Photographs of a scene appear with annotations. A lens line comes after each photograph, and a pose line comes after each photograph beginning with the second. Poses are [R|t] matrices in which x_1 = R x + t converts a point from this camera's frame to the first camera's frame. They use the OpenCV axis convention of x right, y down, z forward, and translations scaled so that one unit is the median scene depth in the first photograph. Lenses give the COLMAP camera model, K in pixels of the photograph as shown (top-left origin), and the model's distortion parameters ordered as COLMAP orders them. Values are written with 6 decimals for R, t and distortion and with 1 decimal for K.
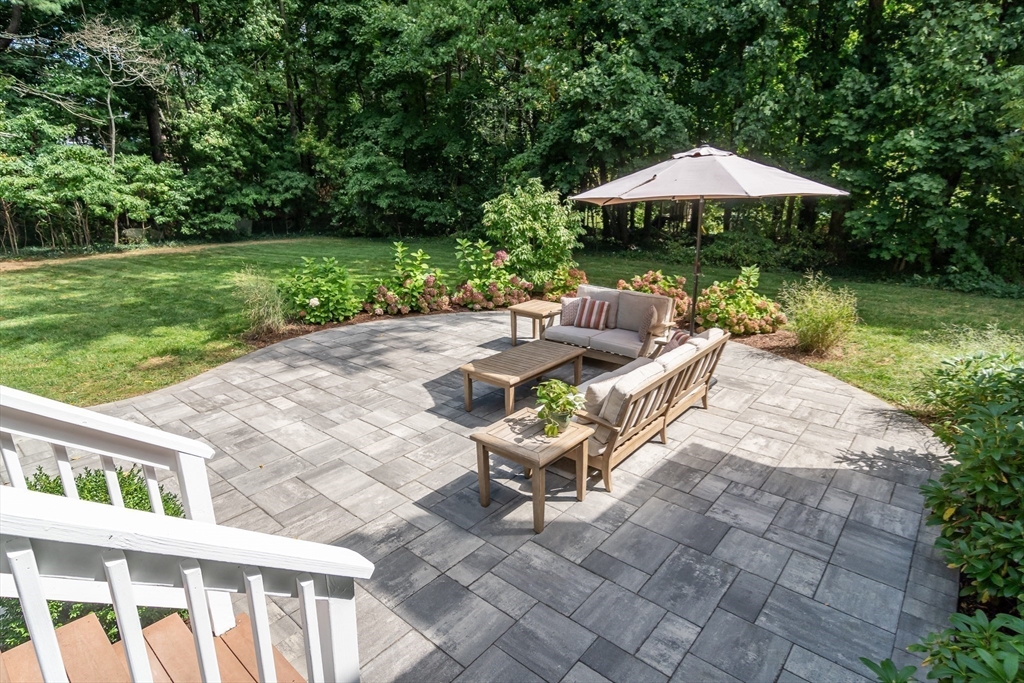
lens RADIAL K [[543.0, 0, 502.1], [0, 543.0, 343.7], [0, 0, 1]] dist [-0.002395, 0.000317]
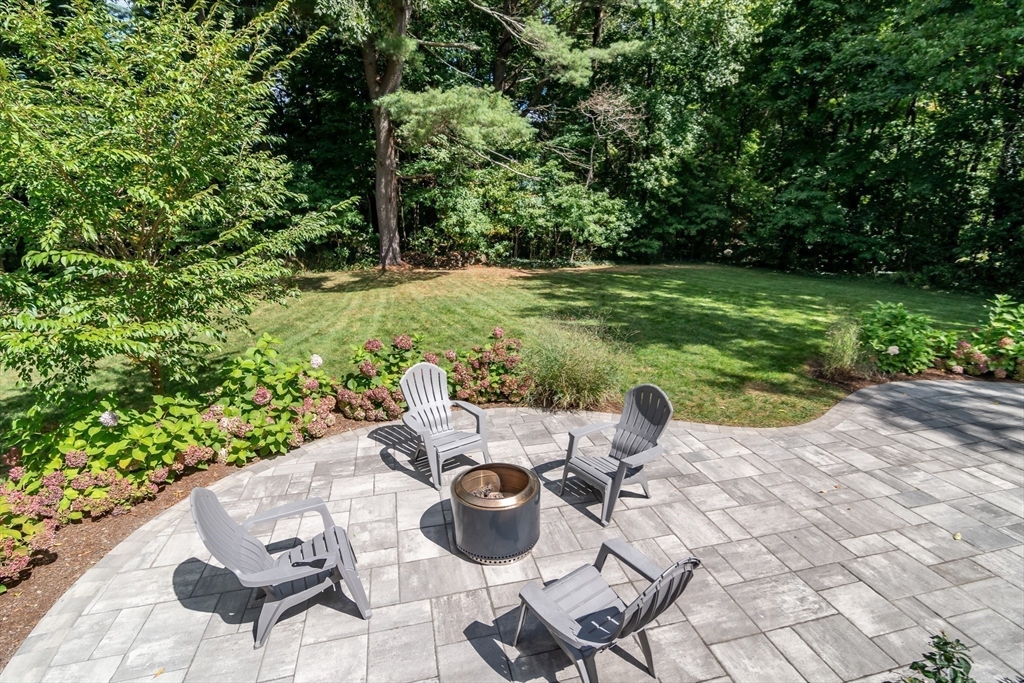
lens RADIAL K [[488.2, 0, 514.7], [0, 488.2, 337.5], [0, 0, 1]] dist [-0.001376, 0.002894]
pose [[0.831464, 0.153927, -0.533830, -0.244198], [-0.172154, 0.984942, 0.015865, 0.001062], [0.528234, 0.078710, 0.845443, -0.043635]]
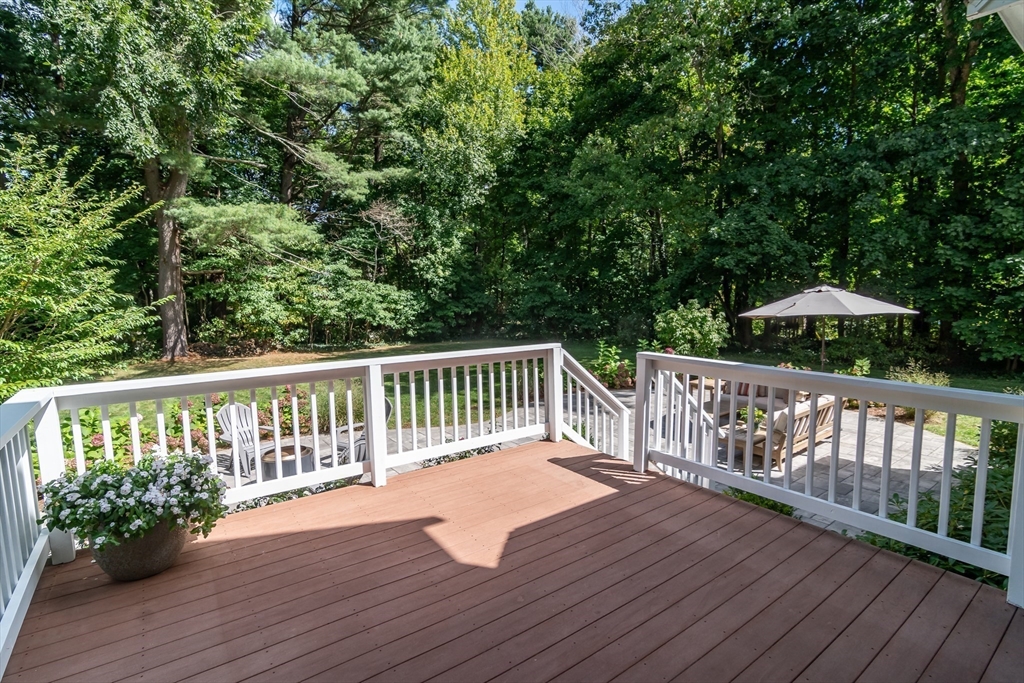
lens RADIAL K [[488.2, 0, 511.9], [0, 488.2, 343.5], [0, 0, 1]] dist [-0.001376, 0.002894]
pose [[0.978301, 0.009785, -0.206958, -0.092988], [-0.048784, 0.981679, -0.184191, 0.050835], [0.201364, 0.190291, 0.960855, -0.222305]]
